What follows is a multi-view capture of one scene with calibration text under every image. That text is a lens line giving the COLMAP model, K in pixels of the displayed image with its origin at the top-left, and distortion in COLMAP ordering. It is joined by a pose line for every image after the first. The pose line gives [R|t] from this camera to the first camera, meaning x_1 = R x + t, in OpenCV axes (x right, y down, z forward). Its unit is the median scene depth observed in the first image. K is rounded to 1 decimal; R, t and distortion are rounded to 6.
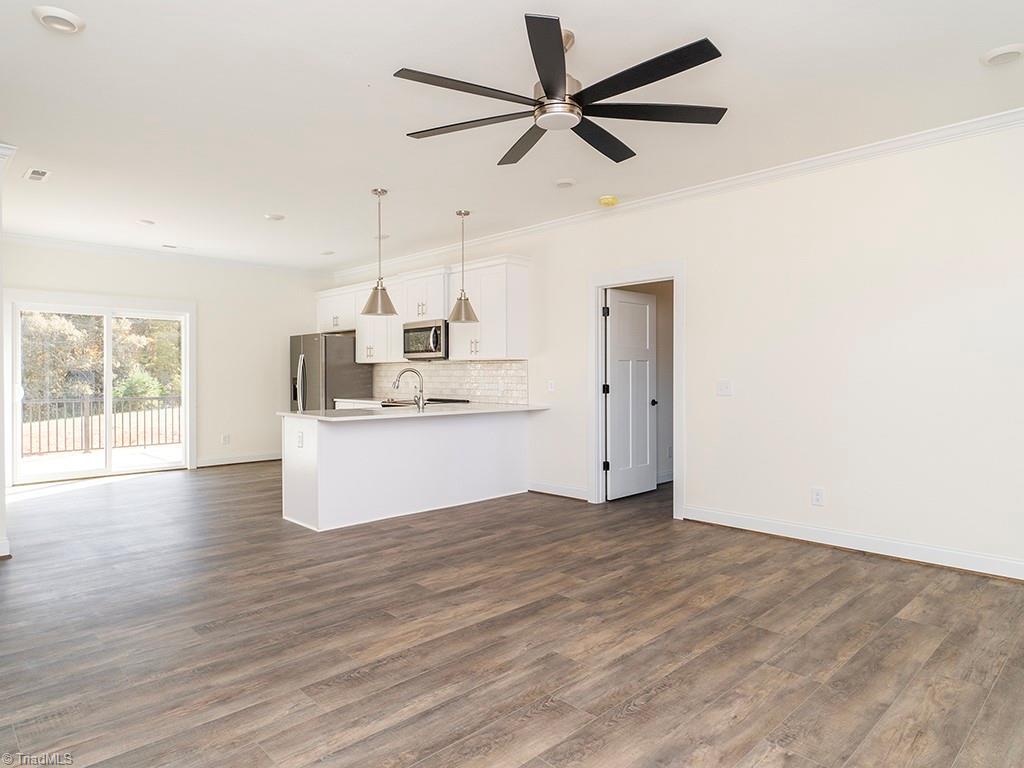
lens RADIAL K [[605.1, 0, 512.0], [0, 605.1, 384.0], [0, 0, 1]] dist [0.000559, -0.000689]
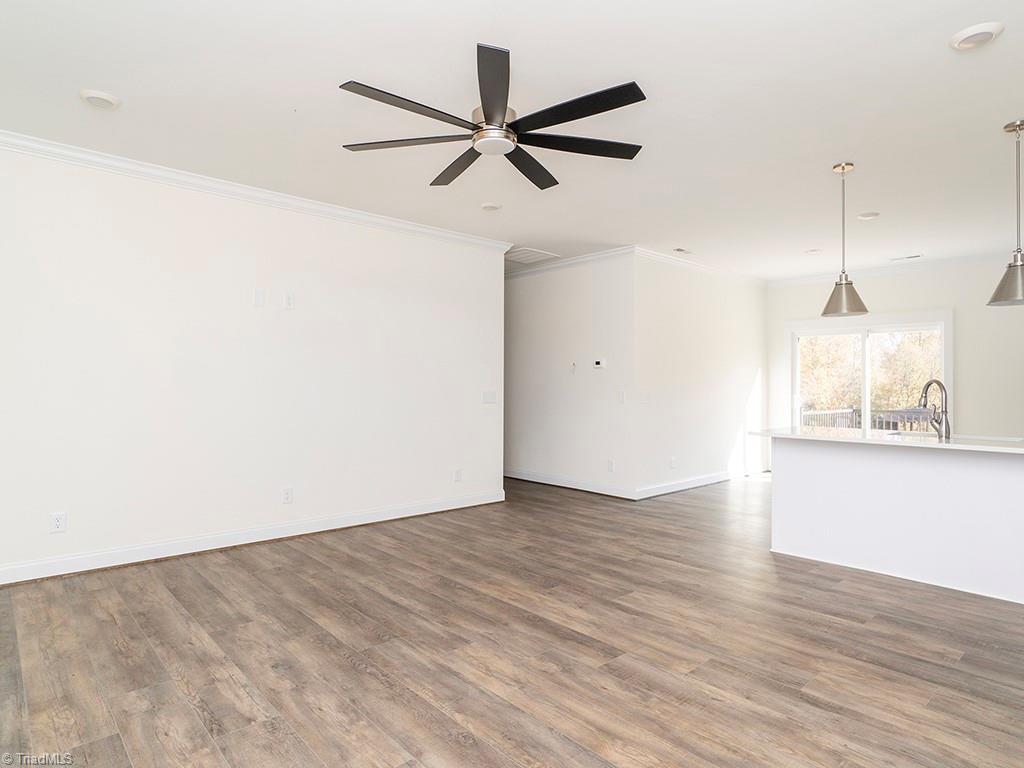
lens RADIAL K [[605.1, 0, 512.0], [0, 605.1, 384.0], [0, 0, 1]] dist [0.000559, -0.000689]
pose [[-0.037601, -0.004181, -0.999284, 1.055597], [-0.017556, 0.999840, -0.003523, -0.011408], [0.999139, 0.017411, -0.037668, 1.022075]]
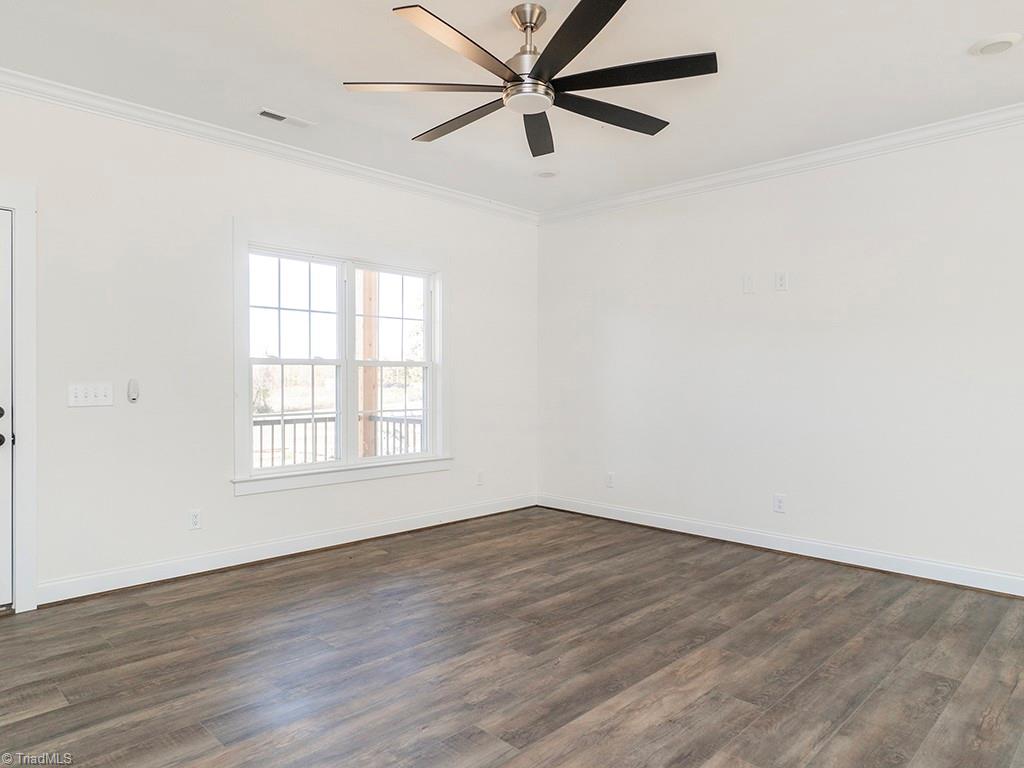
lens RADIAL K [[648.1, 0, 512.0], [0, 648.1, 384.0], [0, 0, 1]] dist [0.001342, 0.001774]
pose [[-0.999930, -0.002845, -0.011445, 0.106135], [-0.003113, 0.999721, 0.023404, -0.030952], [0.011375, 0.023438, -0.999661, 1.912704]]
